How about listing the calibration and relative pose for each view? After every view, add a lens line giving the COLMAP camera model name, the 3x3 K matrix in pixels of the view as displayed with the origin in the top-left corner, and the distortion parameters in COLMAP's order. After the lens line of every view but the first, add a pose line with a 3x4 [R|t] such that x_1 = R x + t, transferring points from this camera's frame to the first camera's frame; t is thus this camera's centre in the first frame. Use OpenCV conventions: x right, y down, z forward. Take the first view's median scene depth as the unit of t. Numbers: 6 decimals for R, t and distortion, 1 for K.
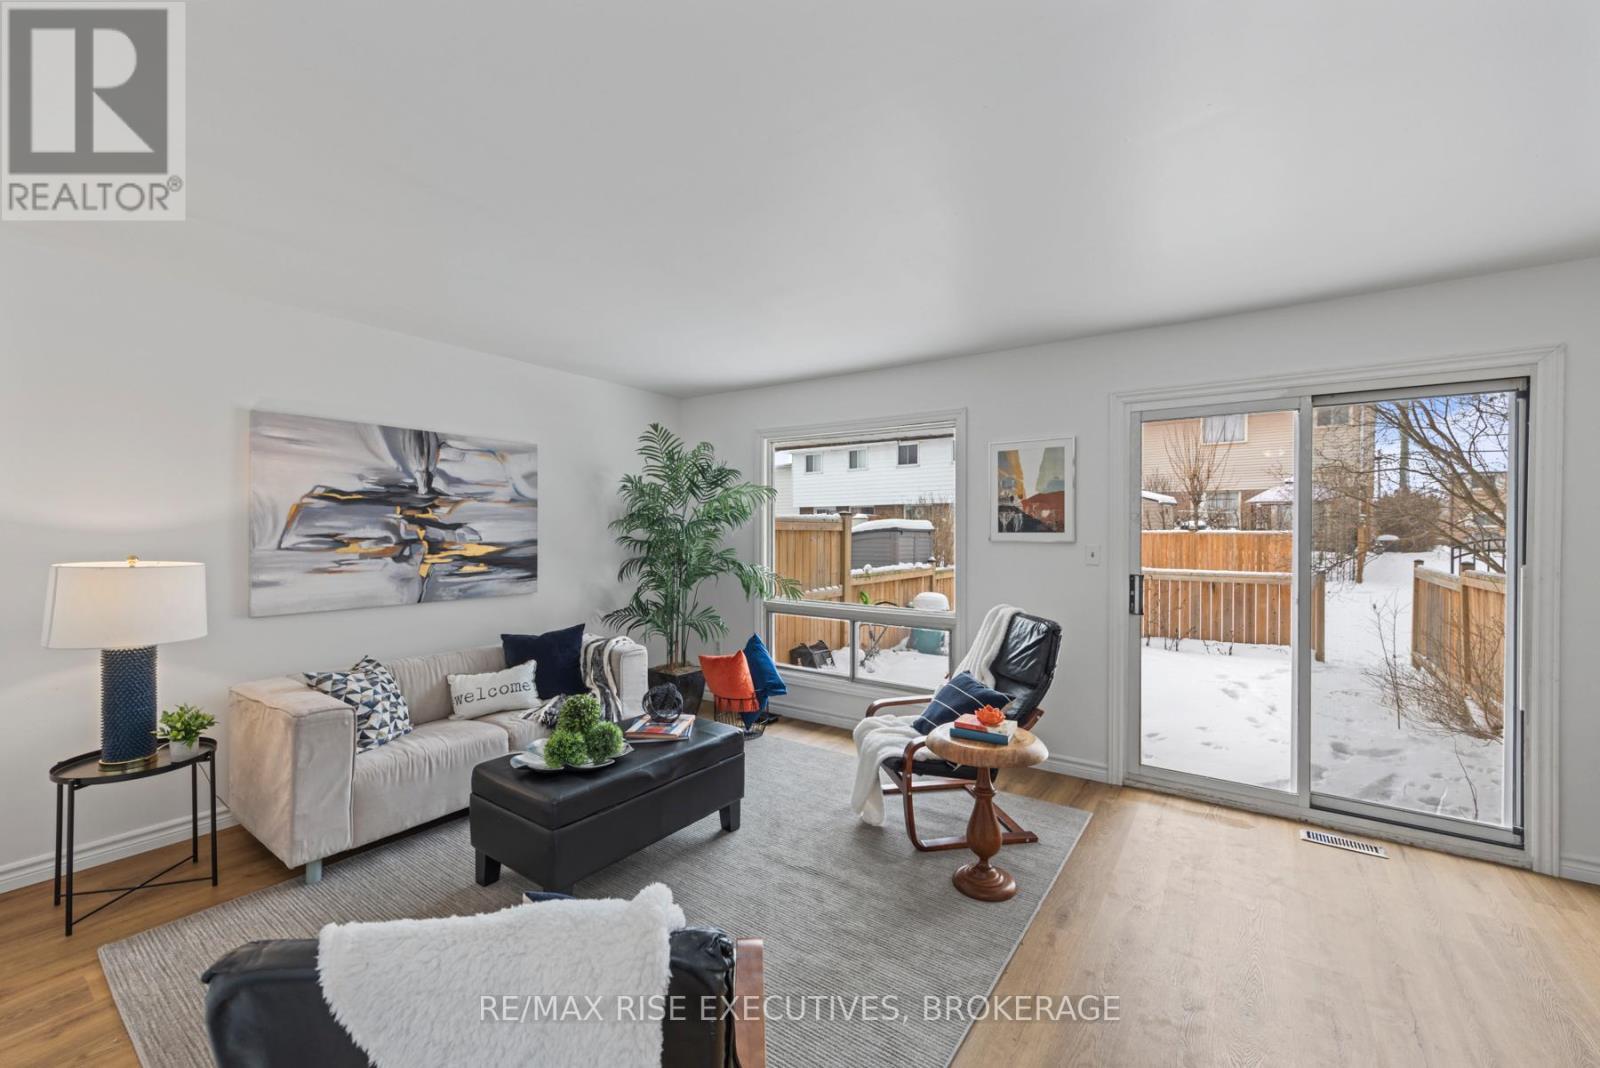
lens RADIAL K [[641.5, 0, 805.2], [0, 641.5, 529.3], [0, 0, 1]] dist [0.002198, 0.000273]
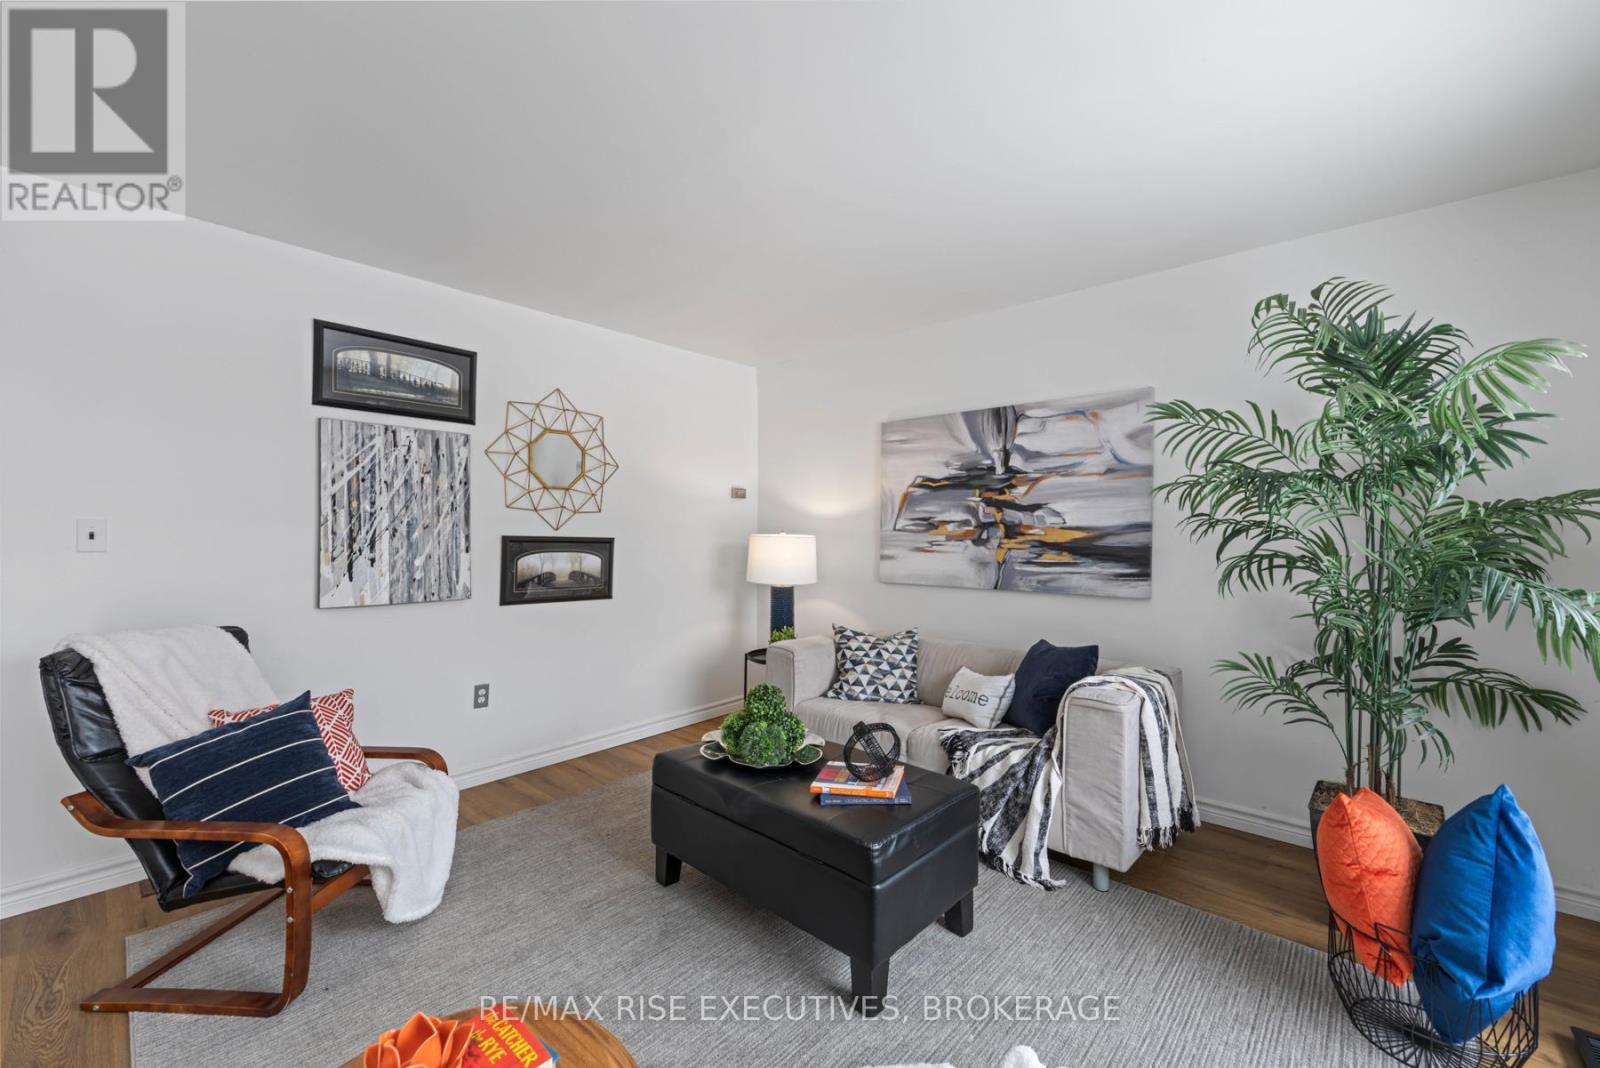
lens RADIAL K [[641.5, 0, 807.9], [0, 641.5, 537.6], [0, 0, 1]] dist [0.002198, 0.000273]
pose [[-0.119932, -0.007412, -0.992754, 0.374561], [-0.010250, 0.999928, -0.006228, 0.047127], [0.992729, 0.009429, -0.120000, 0.844830]]
